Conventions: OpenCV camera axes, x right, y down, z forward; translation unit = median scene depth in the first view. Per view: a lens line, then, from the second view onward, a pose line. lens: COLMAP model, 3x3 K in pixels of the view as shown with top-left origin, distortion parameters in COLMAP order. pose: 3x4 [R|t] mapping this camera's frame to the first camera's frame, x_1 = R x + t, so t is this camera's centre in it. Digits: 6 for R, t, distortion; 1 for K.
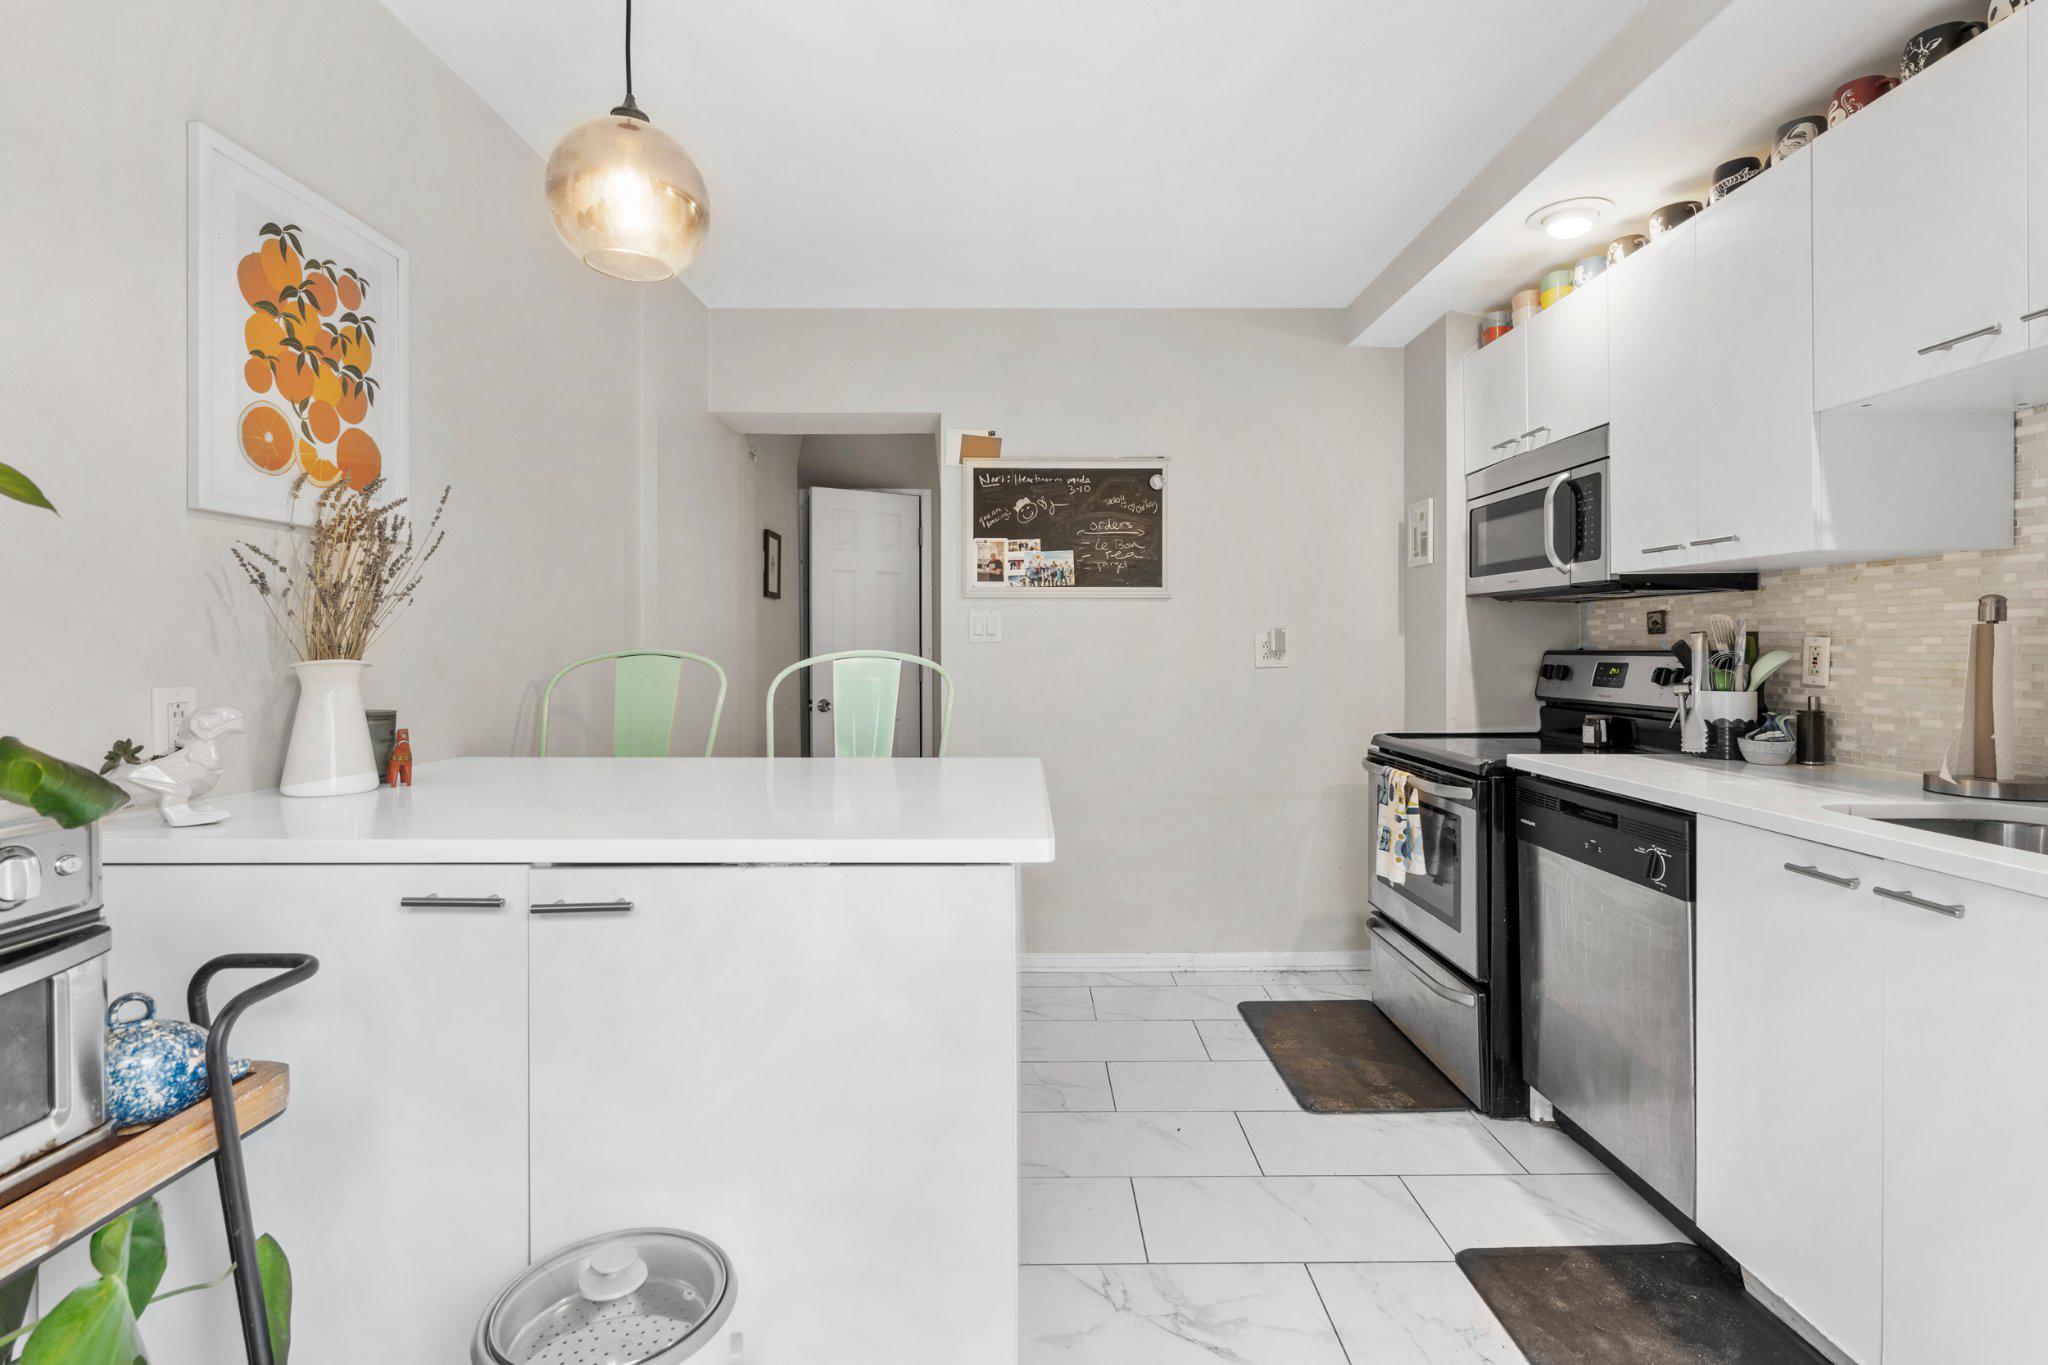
lens RADIAL K [[979.9, 0, 1028.2], [0, 979.9, 647.1], [0, 0, 1]] dist [0.000674, 0.000637]
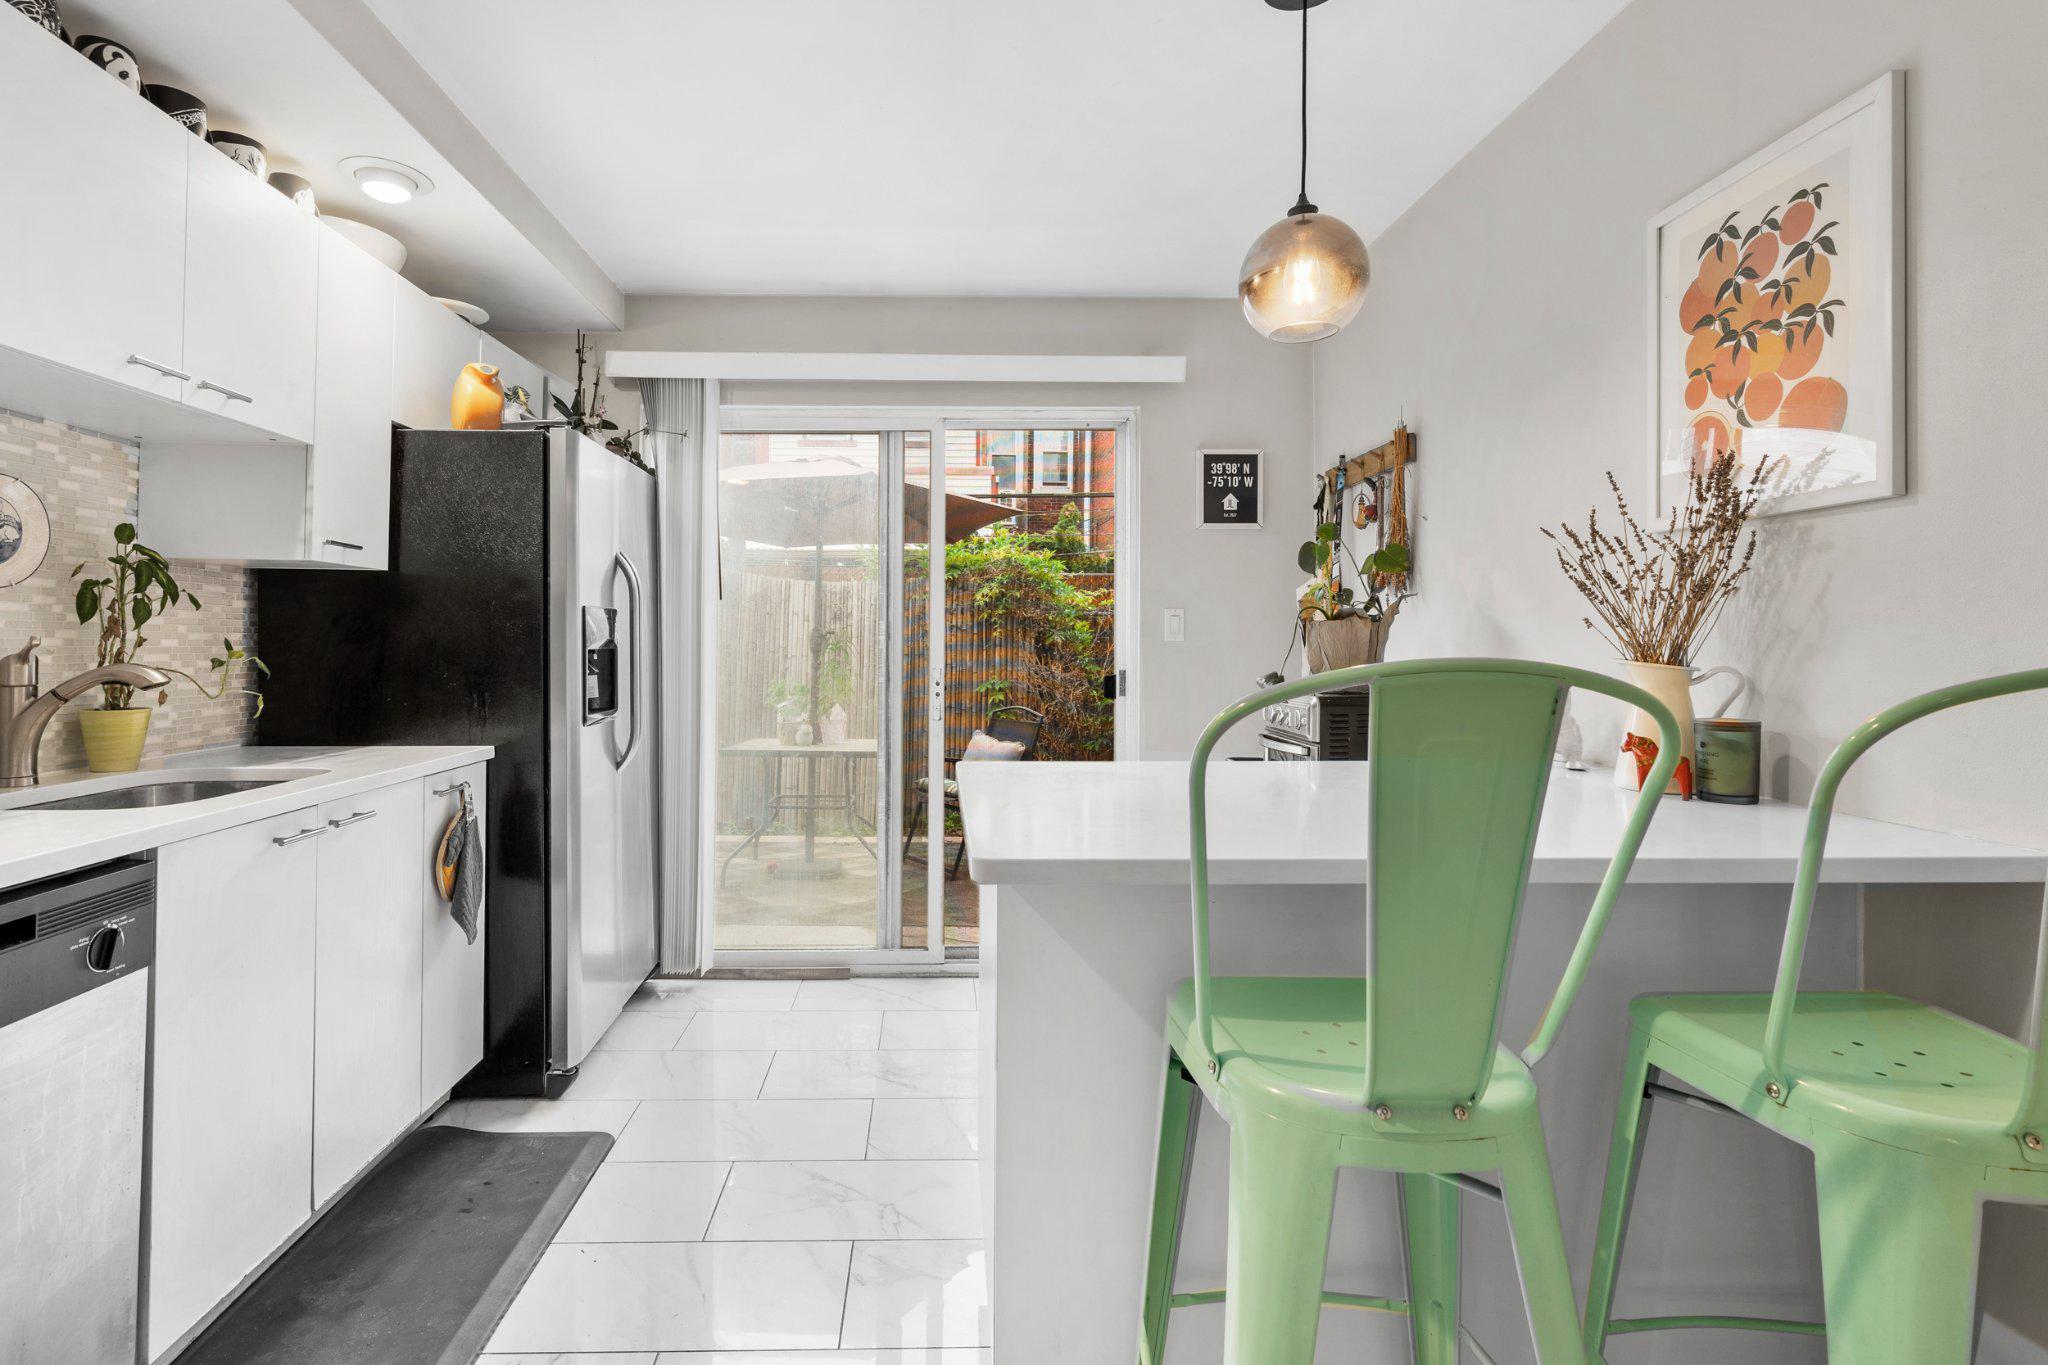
lens RADIAL K [[981.3, 0, 963.3], [0, 981.3, 630.4], [0, 0, 1]] dist [0.013174, 0.000188]
pose [[-0.999891, -0.004243, -0.014117, 0.018729], [-0.004126, 0.999957, -0.008302, -0.002920], [0.014152, -0.008243, -0.999866, 1.258822]]
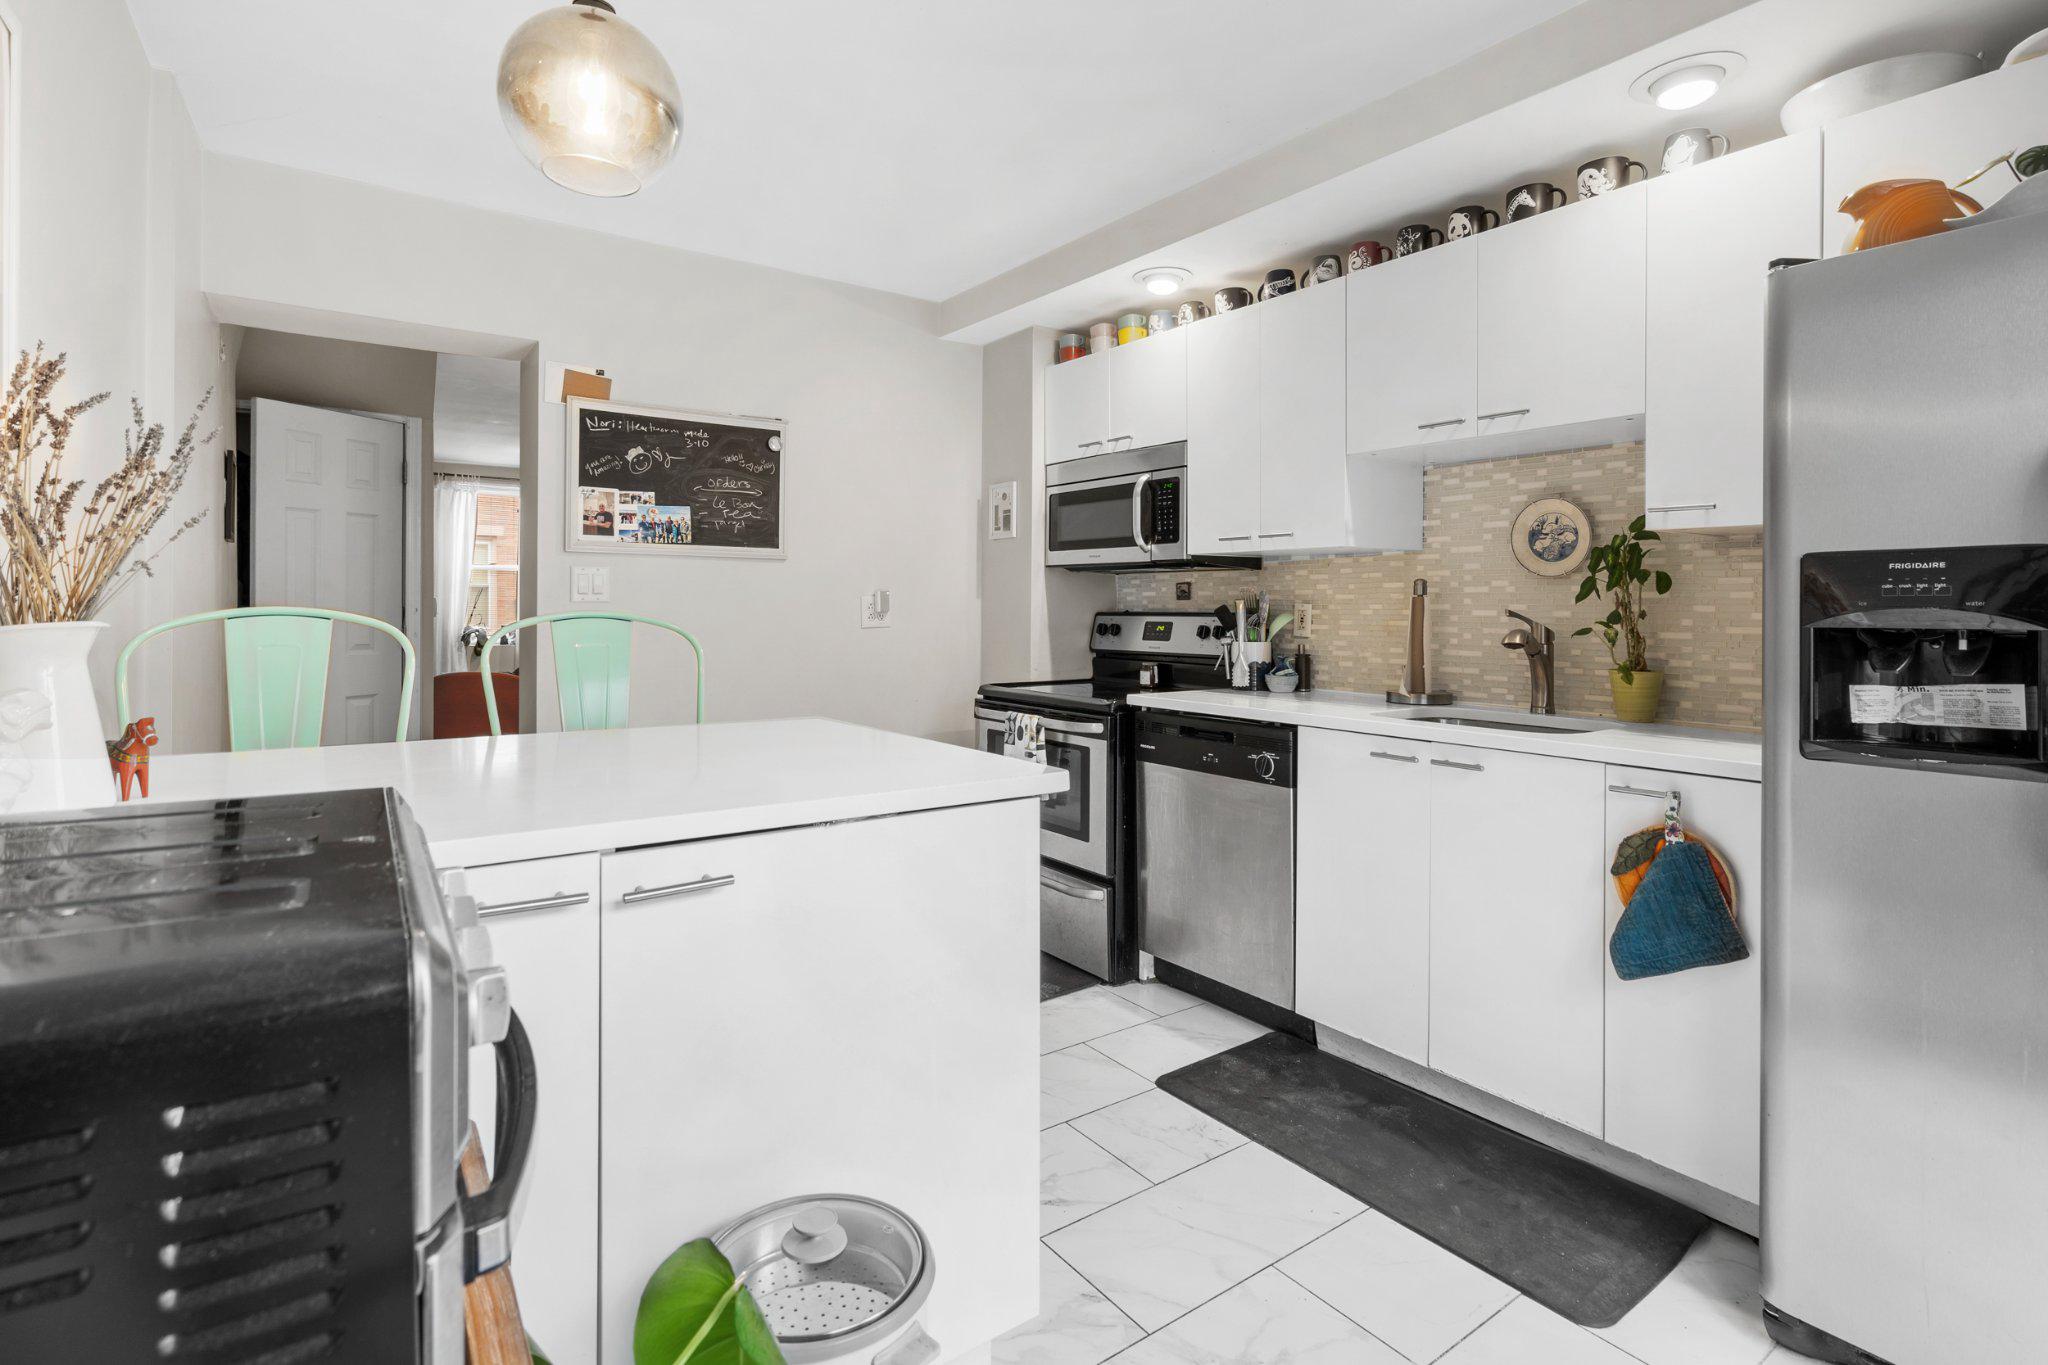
lens RADIAL K [[1003.2, 0, 1020.2], [0, 1003.2, 606.2], [0, 0, 1]] dist [-0.001387, 0.000258]
pose [[0.818687, 0.005184, 0.574216, -0.344555], [-0.004524, 0.999986, -0.002579, -0.000575], [-0.574222, -0.000487, 0.818700, 0.018994]]
